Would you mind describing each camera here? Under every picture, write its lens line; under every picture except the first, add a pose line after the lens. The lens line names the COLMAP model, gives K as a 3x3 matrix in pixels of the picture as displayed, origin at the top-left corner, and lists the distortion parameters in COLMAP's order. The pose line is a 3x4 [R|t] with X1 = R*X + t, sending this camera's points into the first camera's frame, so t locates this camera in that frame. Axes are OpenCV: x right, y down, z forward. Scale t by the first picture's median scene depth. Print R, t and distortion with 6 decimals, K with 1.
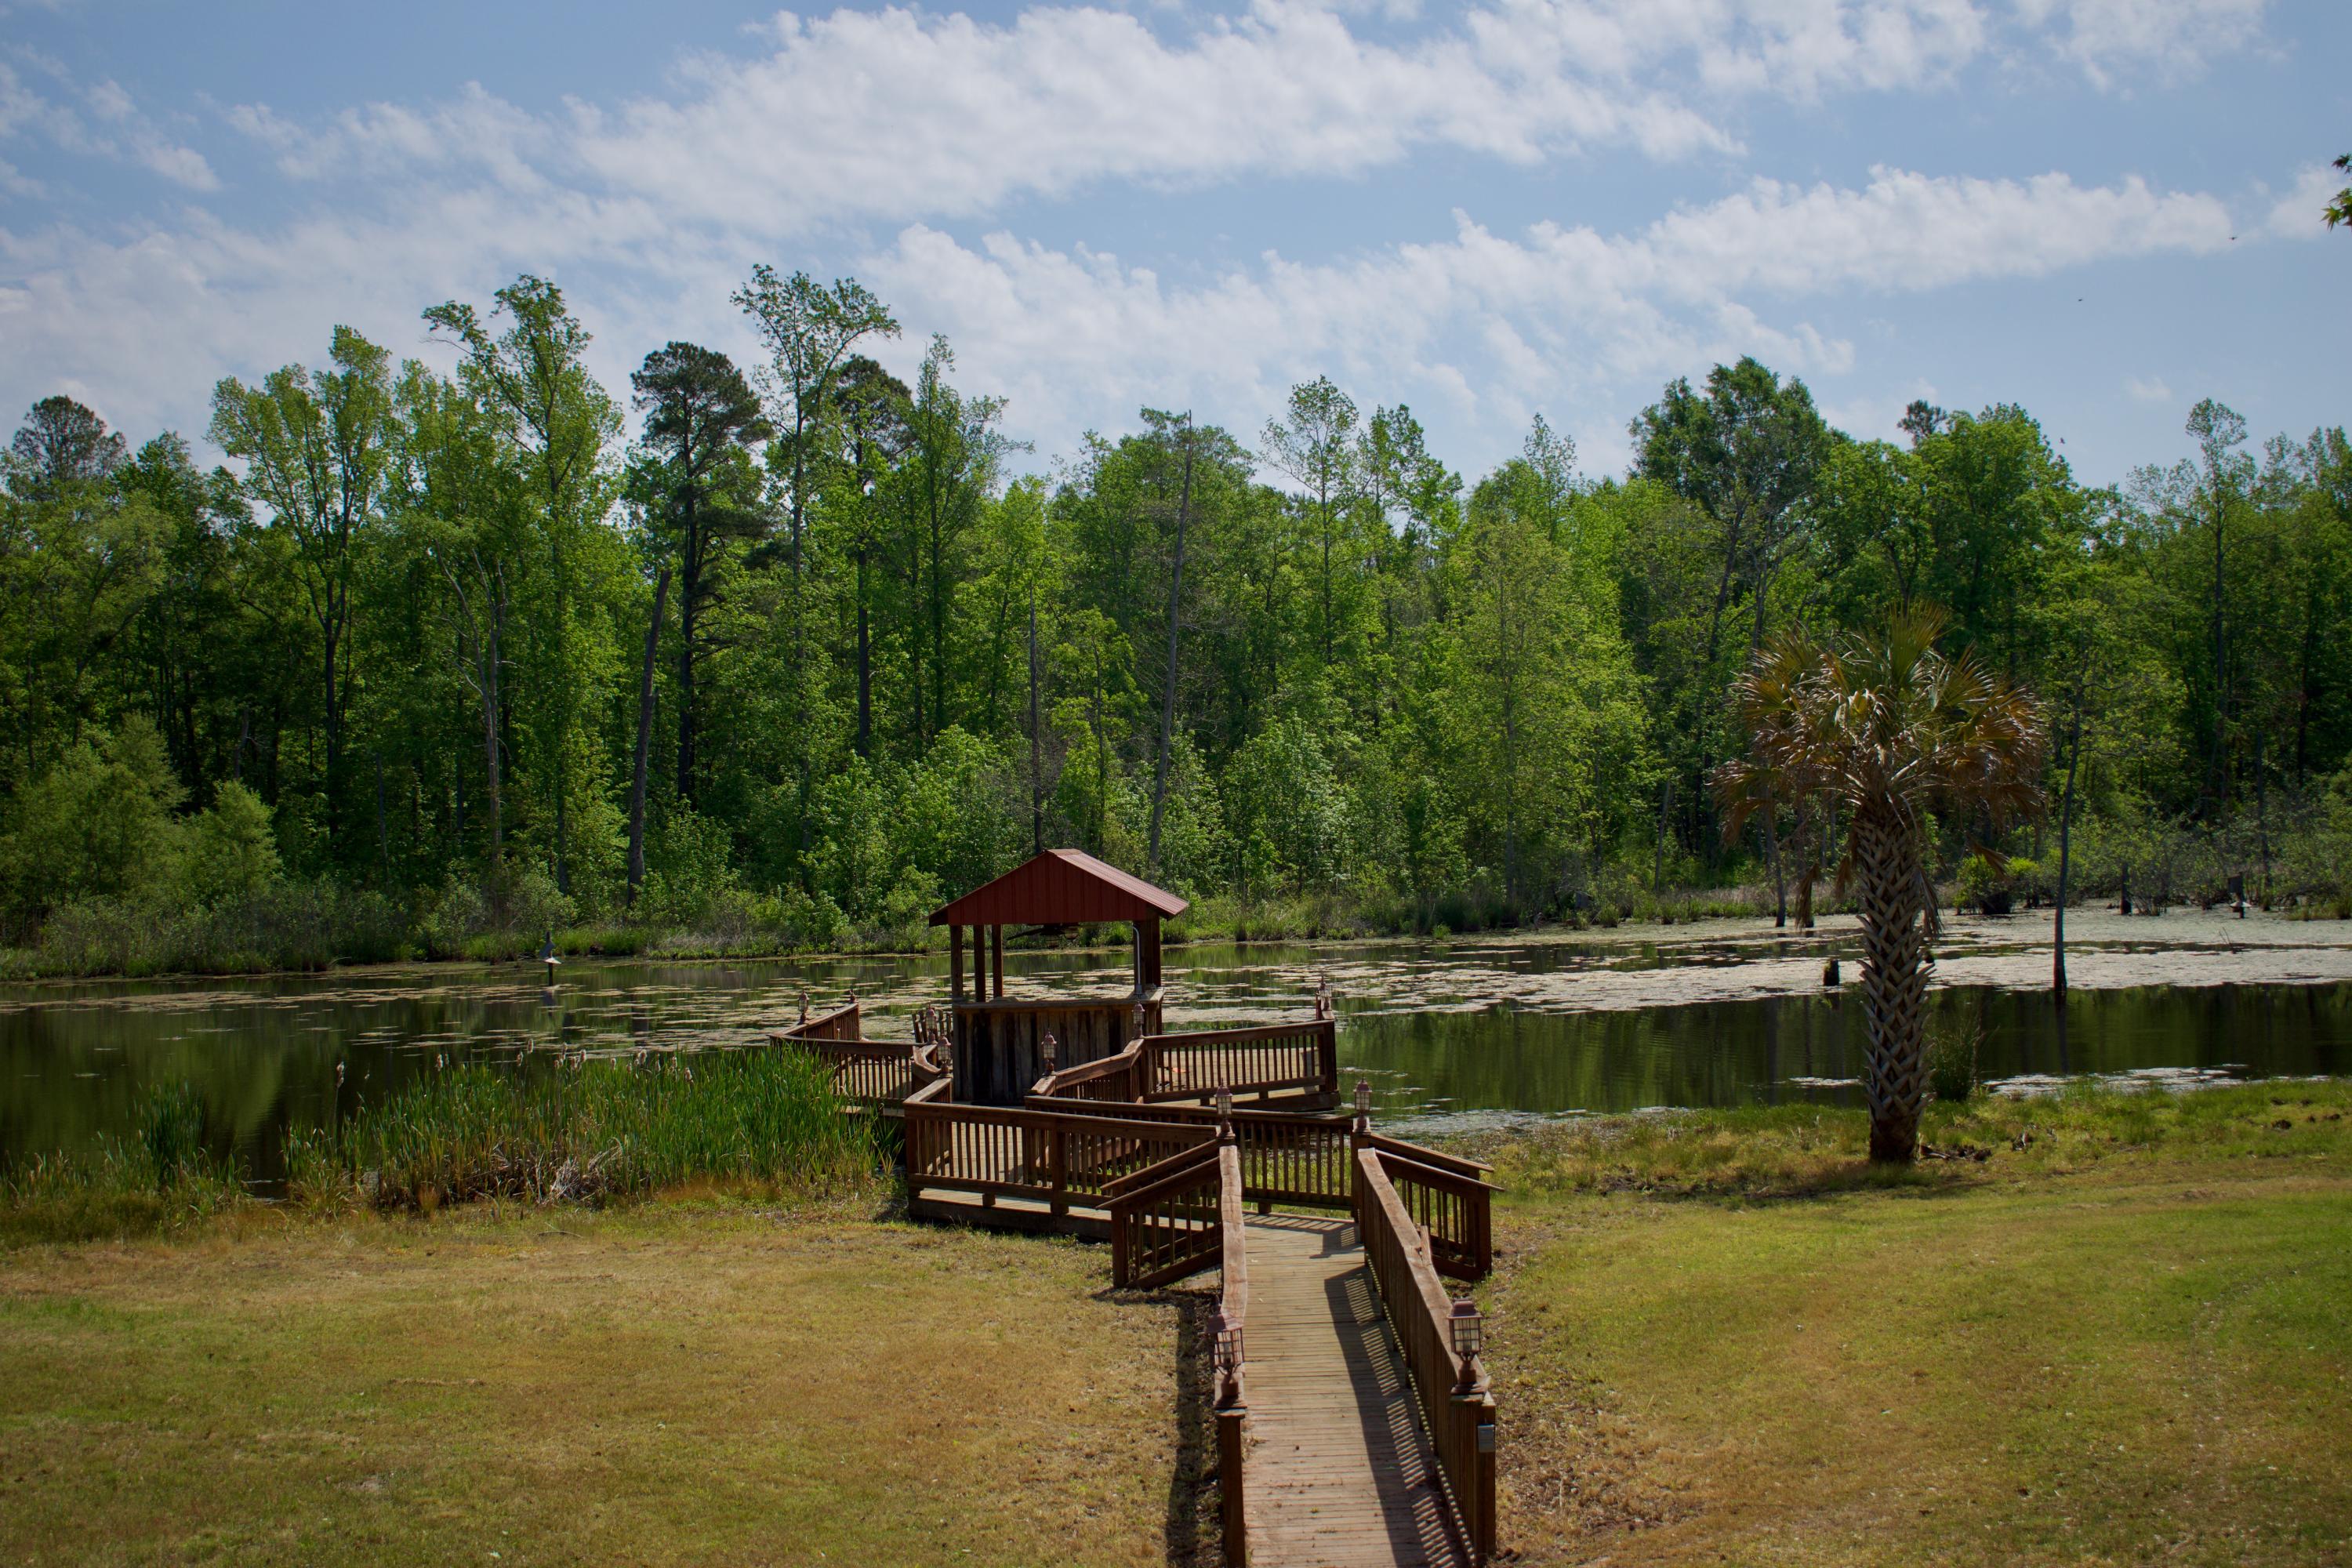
lens RADIAL K [[2912.7, 0, 1176.0], [0, 2912.7, 784.0], [0, 0, 1]] dist [-0.056785, -0.044924]
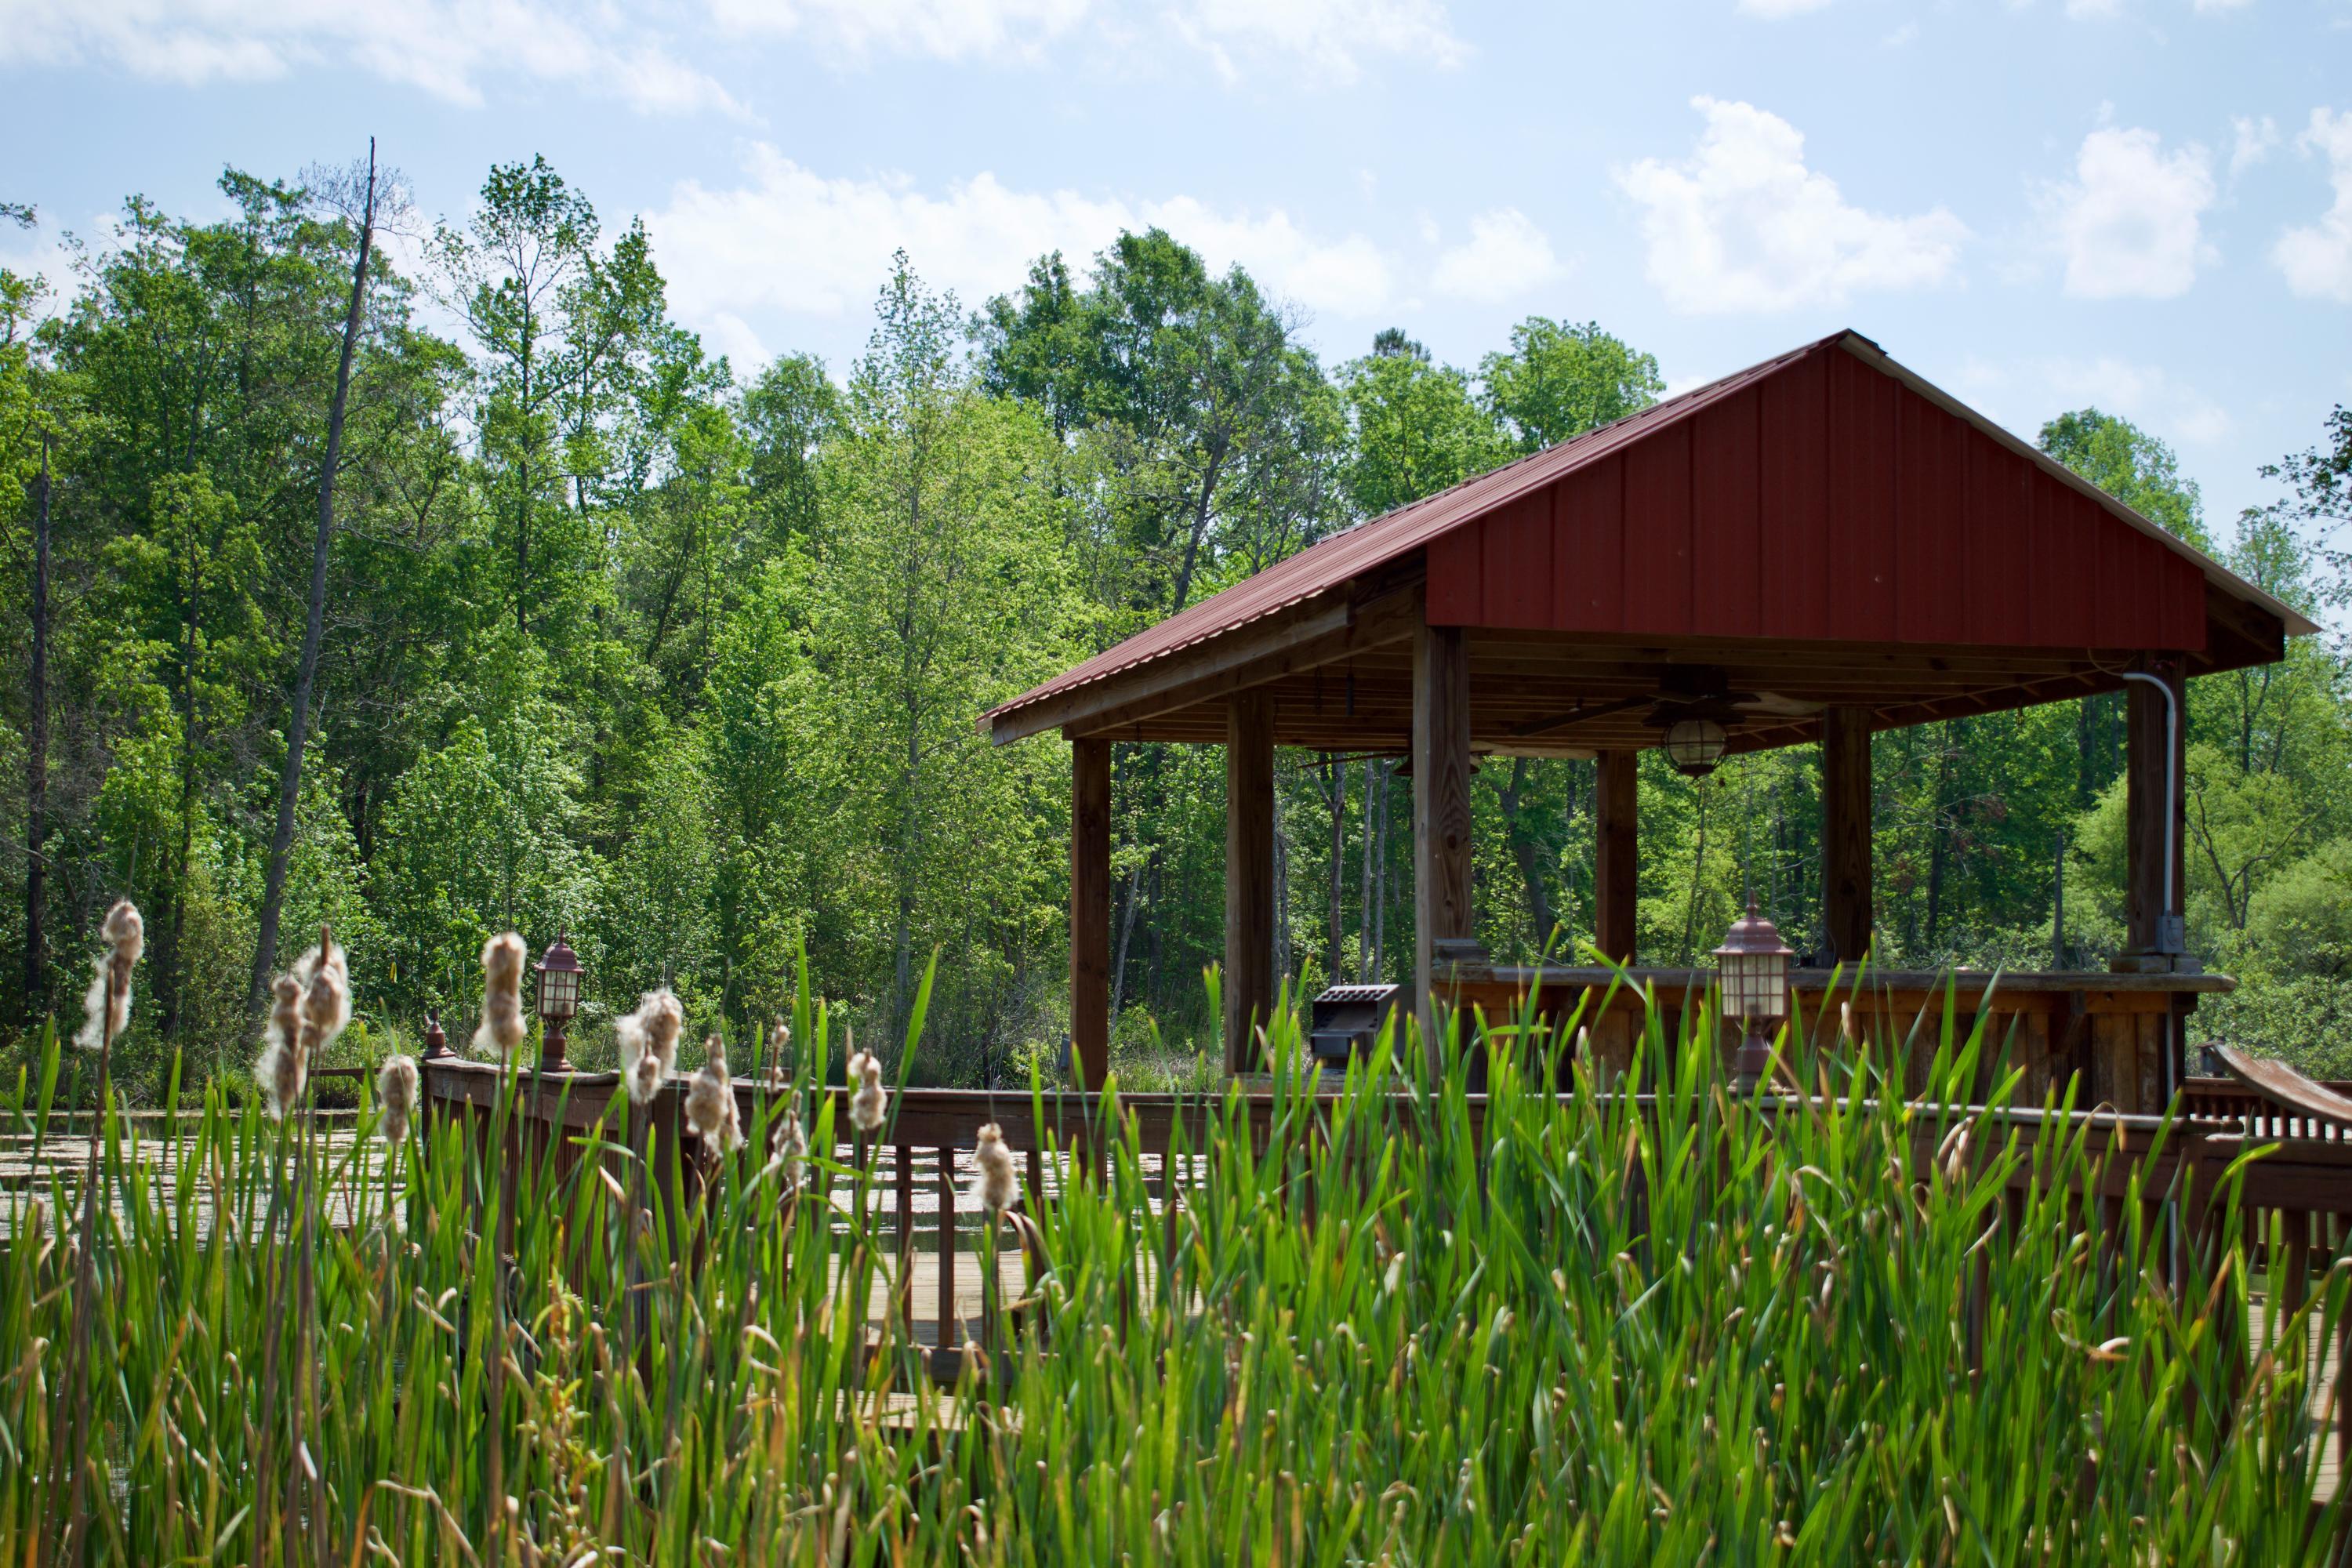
lens RADIAL K [[4039.0, 0, 1234.0], [0, 4039.0, 685.6], [0, 0, 1]] dist [0.018011, 0.027571]
pose [[0.948192, 0.061179, 0.311753, -0.068714], [-0.037257, 0.995925, -0.082126, 0.028522], [-0.315507, 0.066256, 0.946607, 0.221750]]
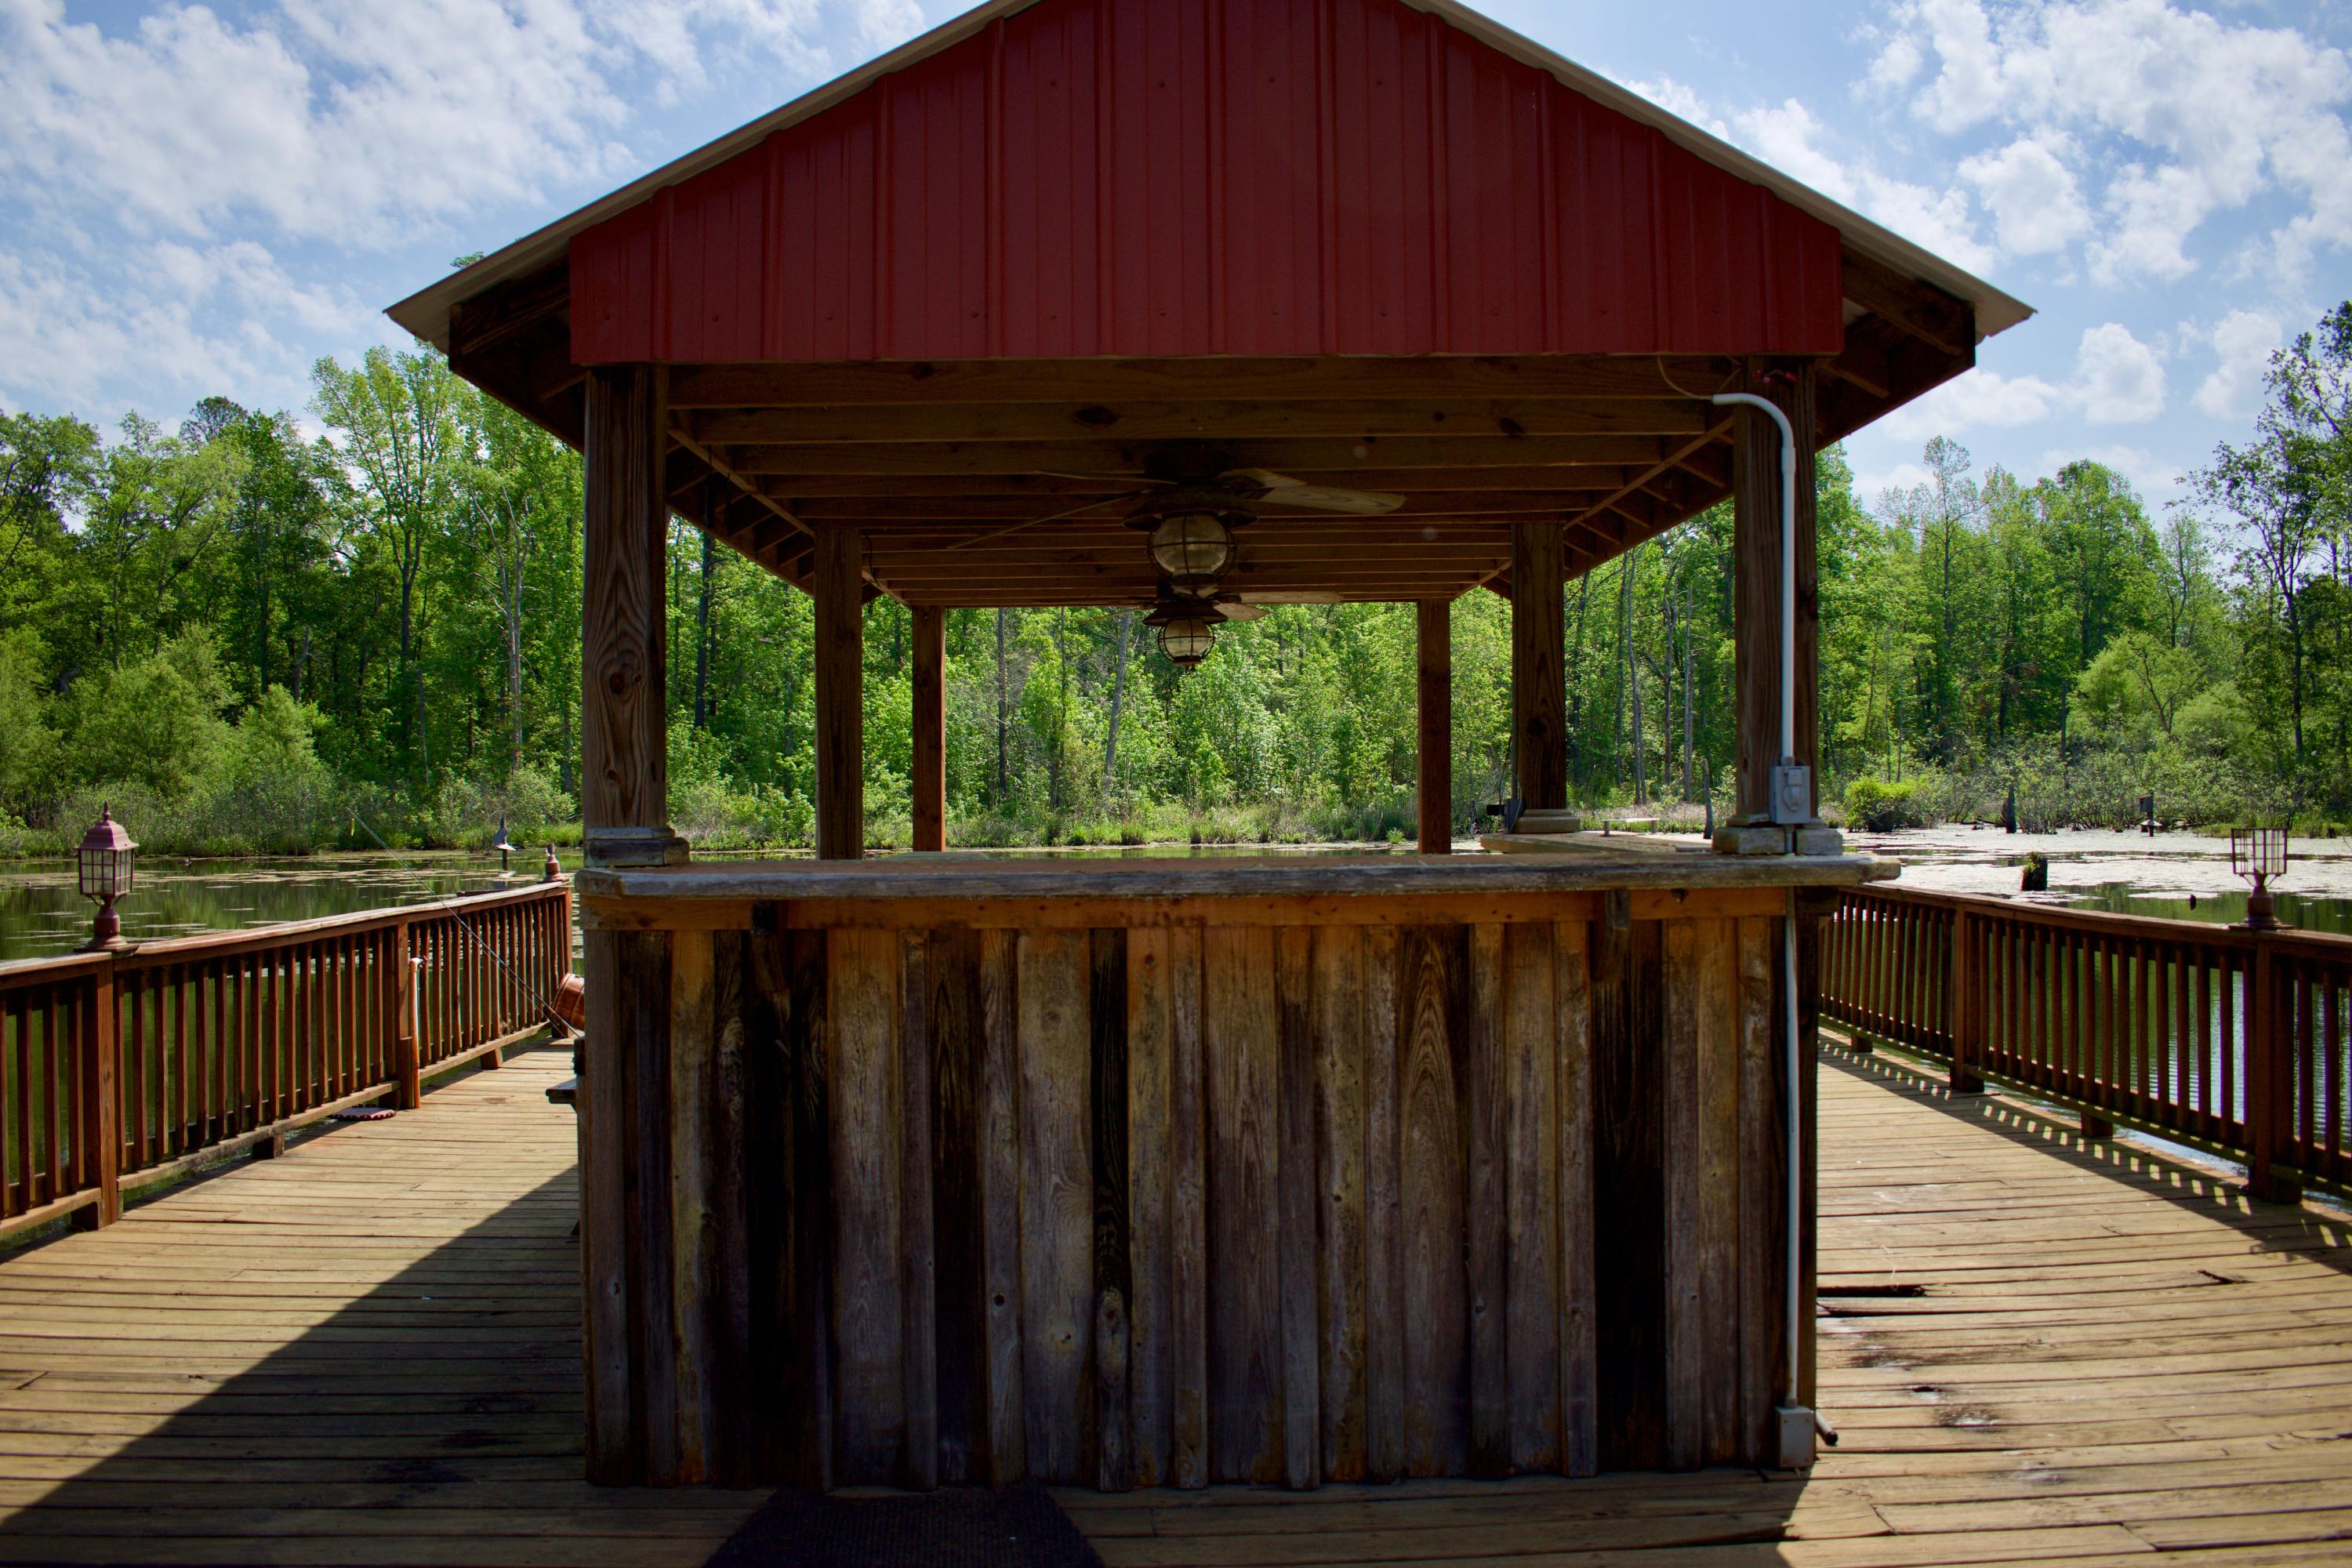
lens RADIAL K [[1829.8, 0, 1176.0], [0, 1829.8, 784.0], [0, 0, 1]] dist [-0.100896, -0.000788]
pose [[0.998471, 0.019968, 0.051550, -0.016565], [-0.020466, 0.999749, 0.009144, 0.023075], [-0.051354, -0.010185, 0.998629, 0.299095]]
